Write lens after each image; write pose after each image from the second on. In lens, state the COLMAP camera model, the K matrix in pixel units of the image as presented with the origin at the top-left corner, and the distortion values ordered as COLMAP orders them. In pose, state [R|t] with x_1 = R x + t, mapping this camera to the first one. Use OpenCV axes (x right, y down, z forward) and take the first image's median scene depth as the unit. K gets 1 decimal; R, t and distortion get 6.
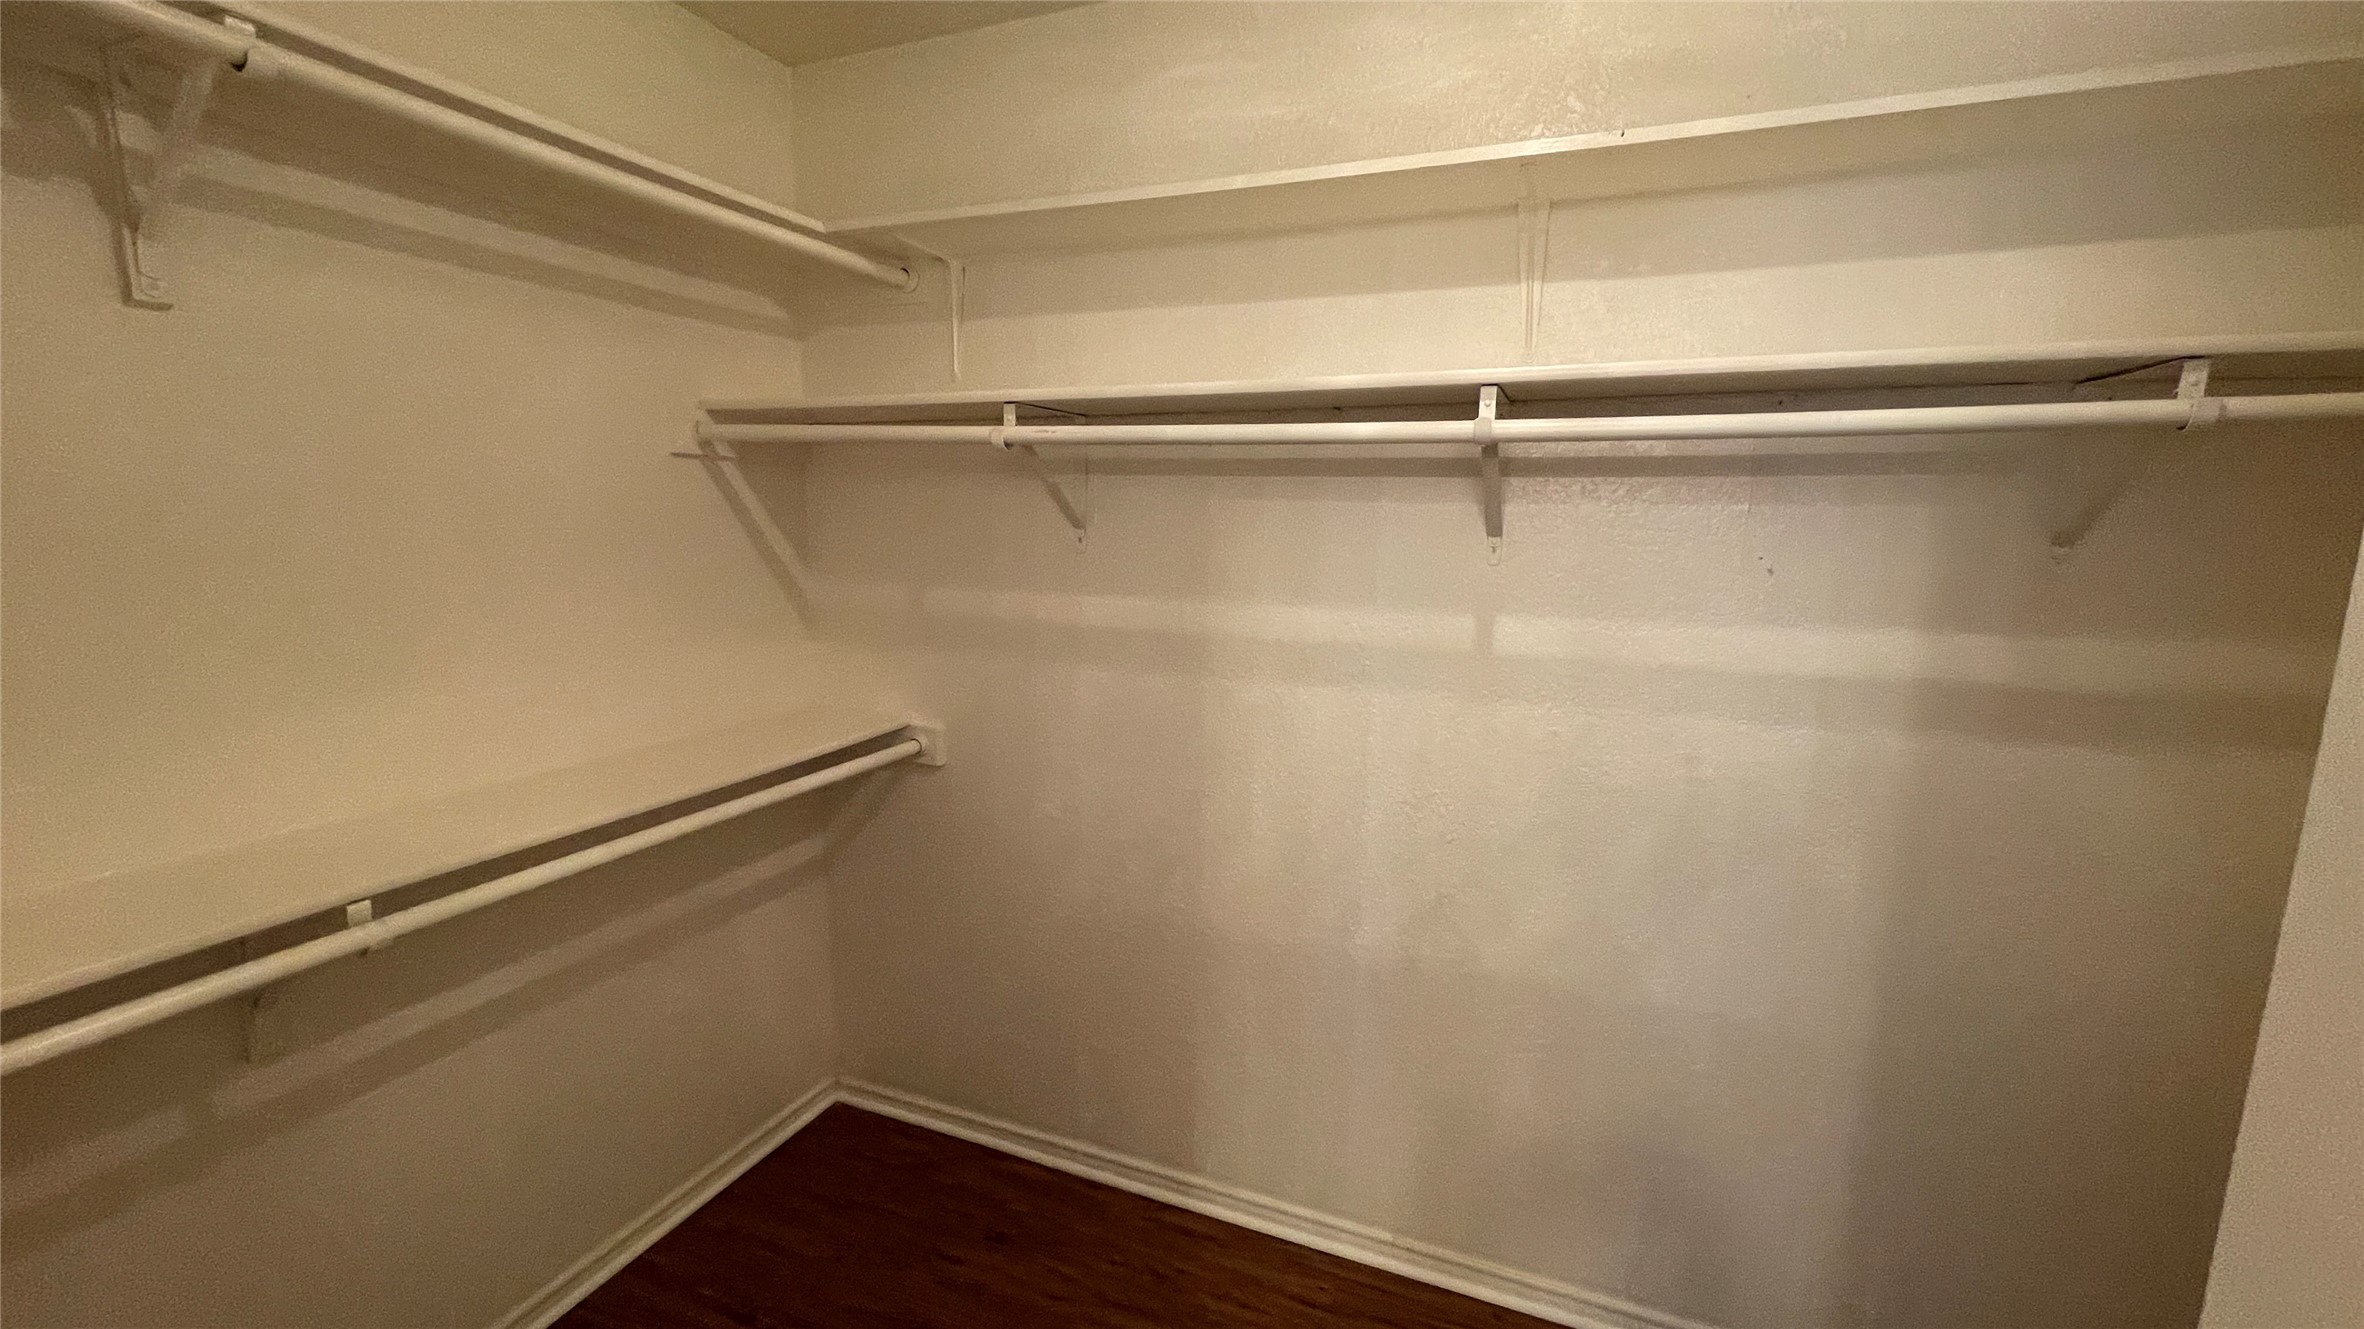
lens RADIAL K [[963.0, 0, 1164.1], [0, 963.0, 681.2], [0, 0, 1]] dist [-0.002855, 0.000756]
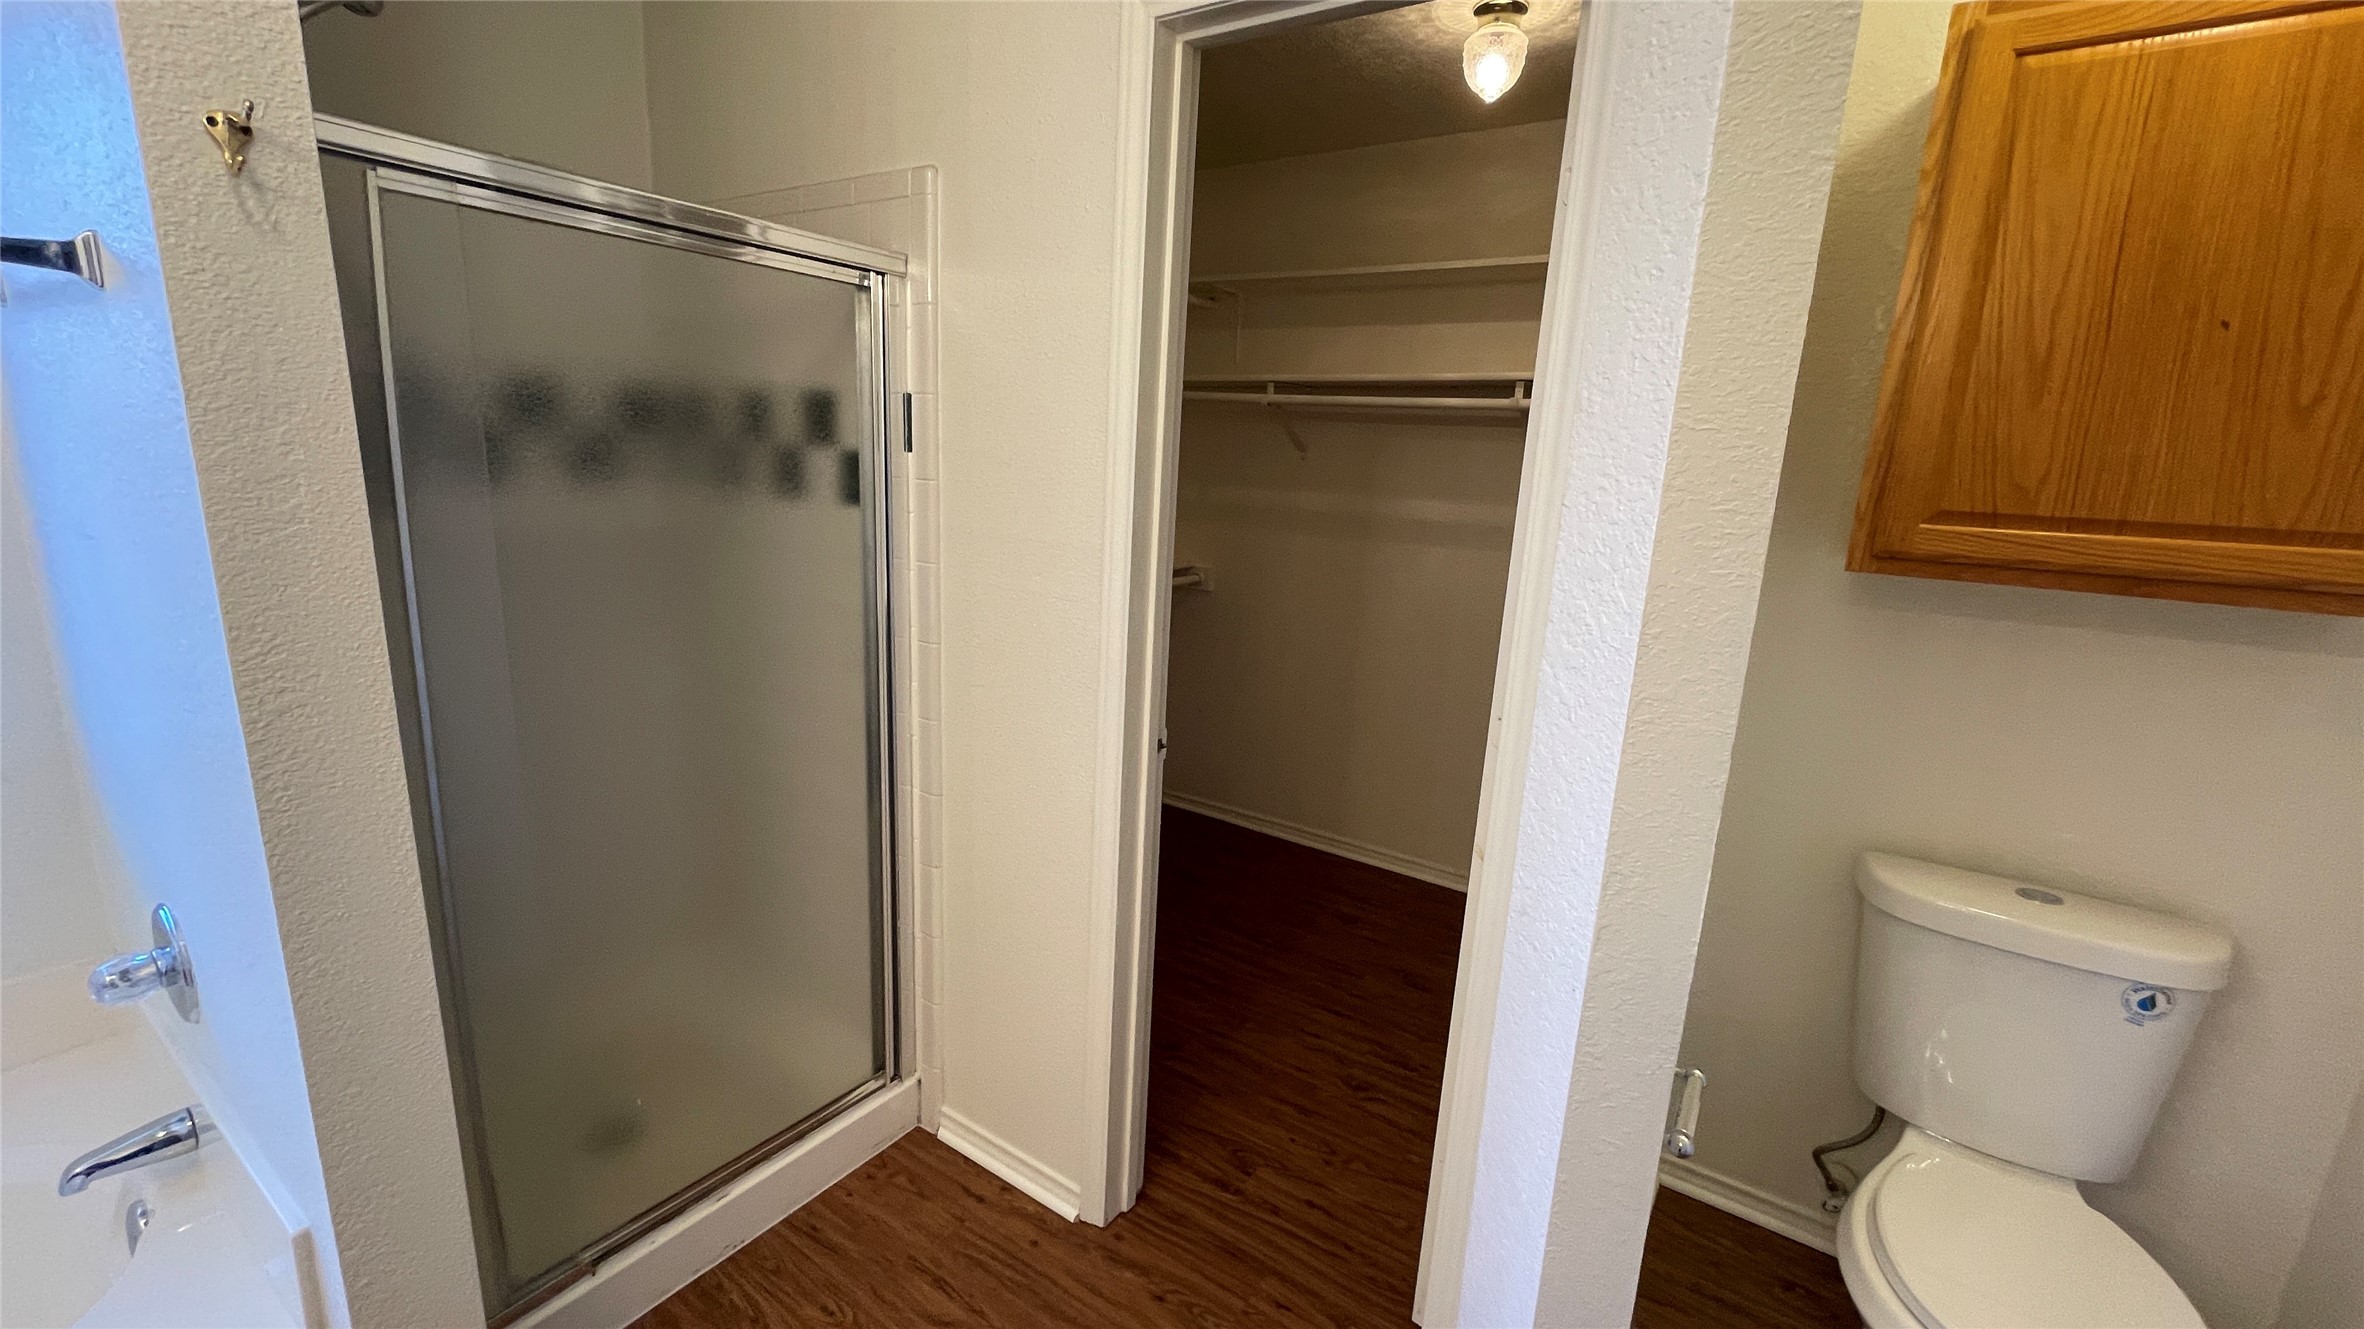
lens RADIAL K [[963.0, 0, 1184.2], [0, 963.0, 654.3], [0, 0, 1]] dist [-0.002855, 0.000756]
pose [[0.976756, 0.078039, -0.199644, 0.092166], [-0.071899, 0.996694, 0.037835, 0.185080], [0.201937, -0.022601, 0.979138, -0.894987]]
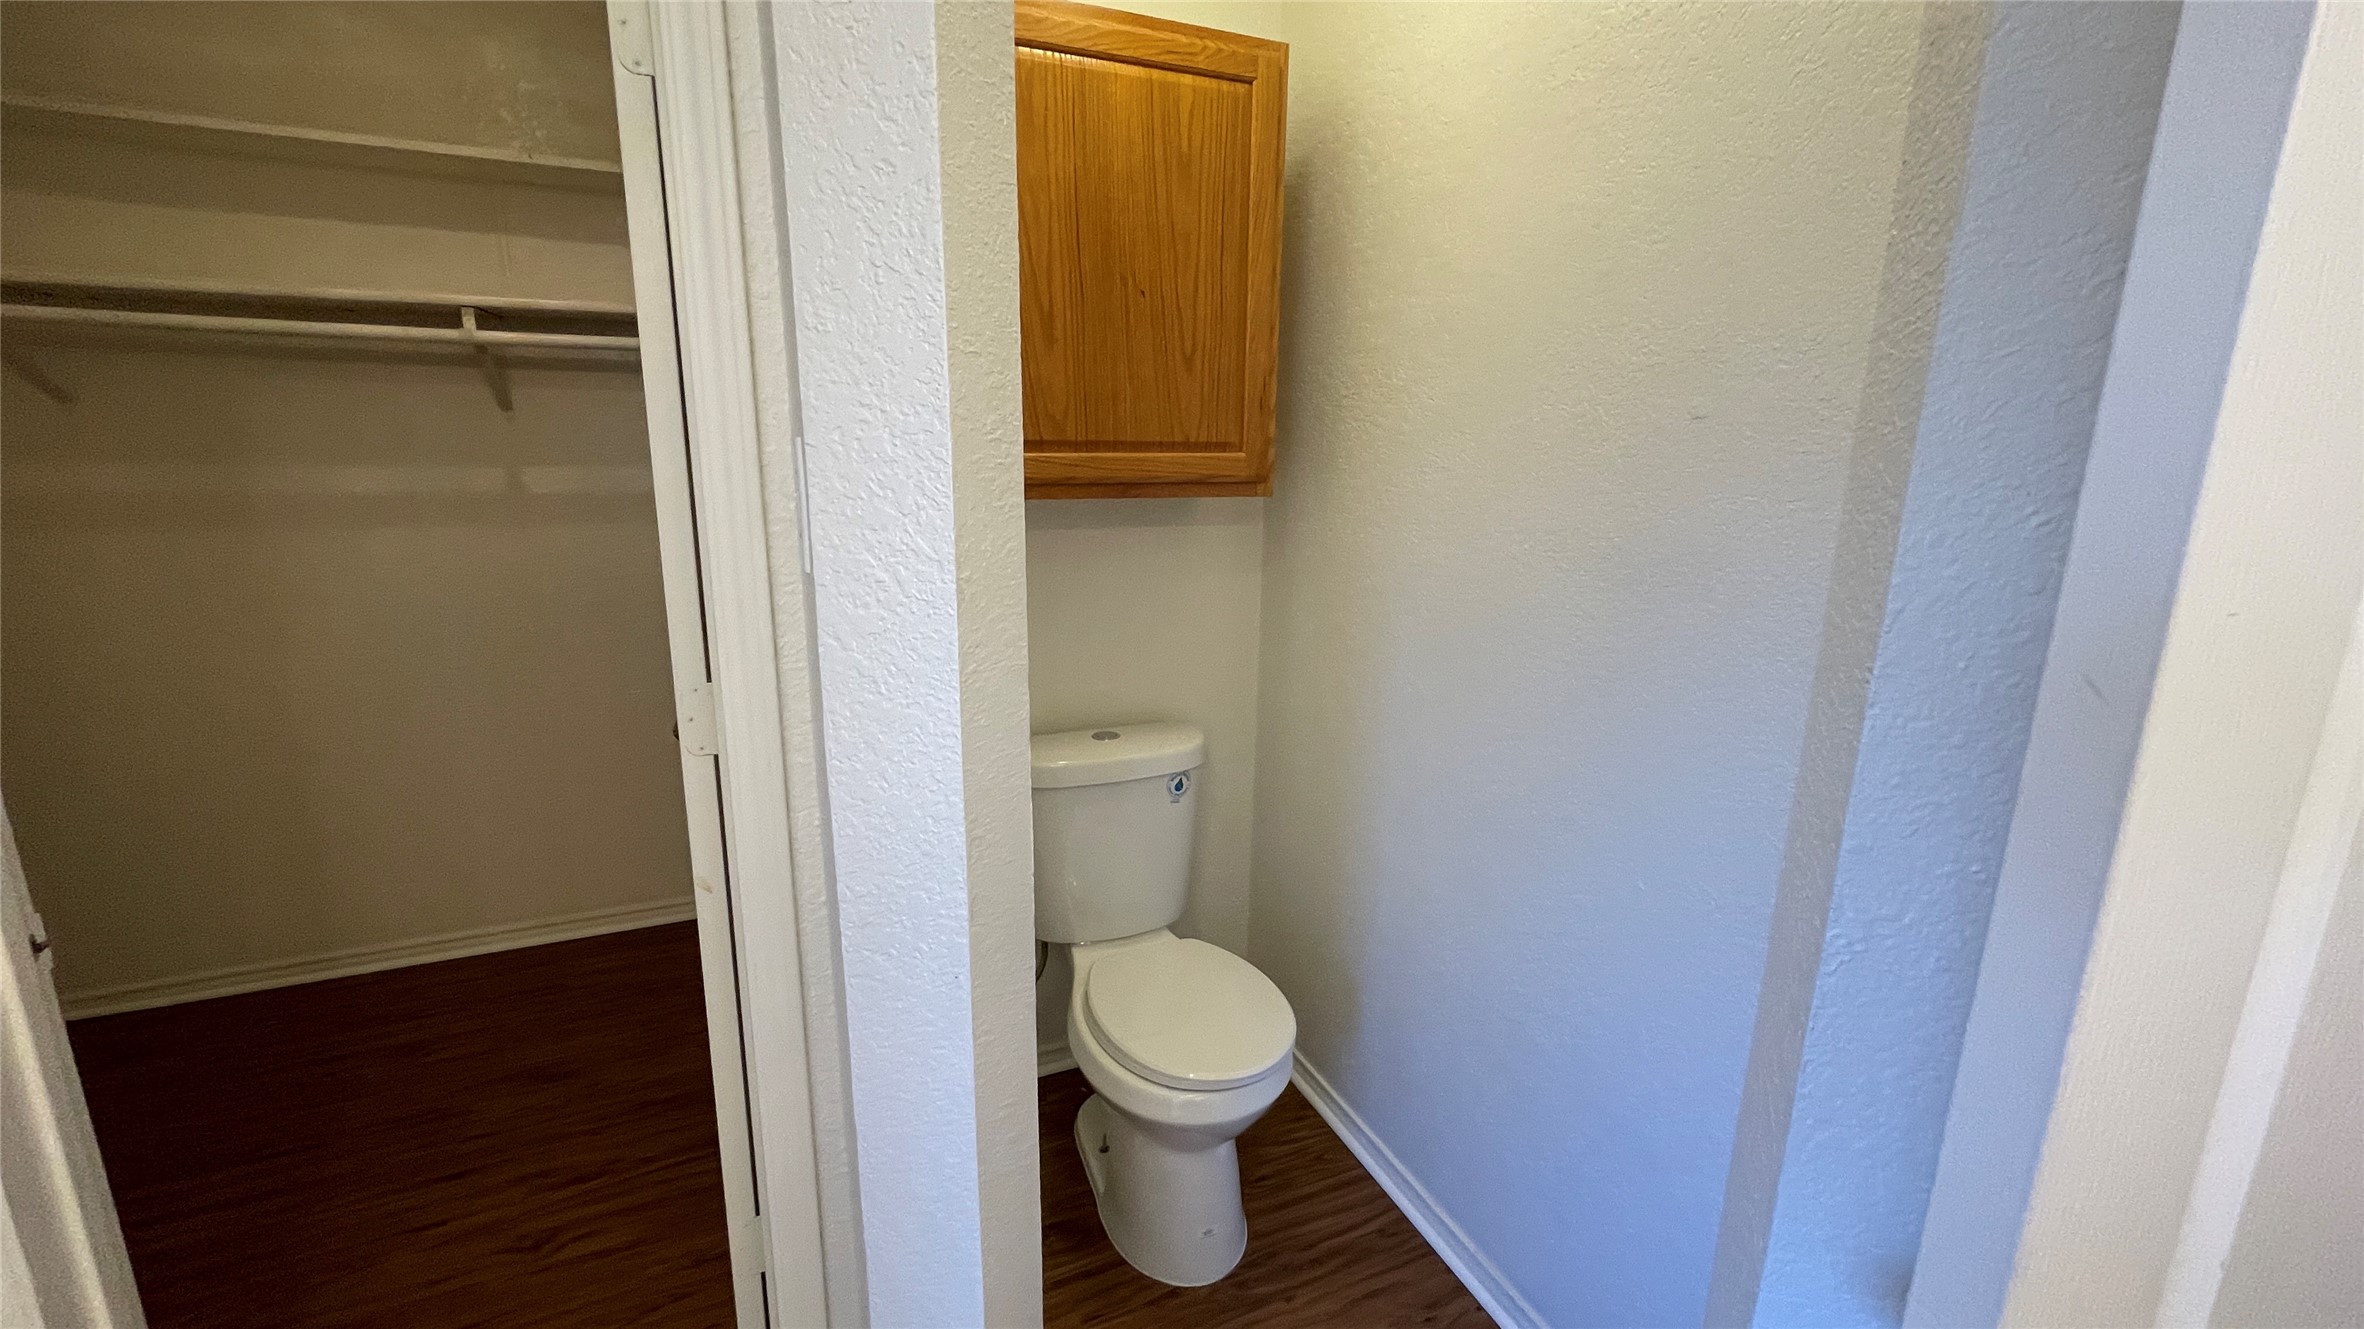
lens RADIAL K [[963.0, 0, 1191.0], [0, 963.0, 657.2], [0, 0, 1]] dist [-0.002855, 0.000756]
pose [[0.692887, -0.159328, 0.703223, -0.022455], [0.114620, 0.987218, 0.110737, 0.175137], [-0.711878, 0.003875, 0.702292, -0.760071]]
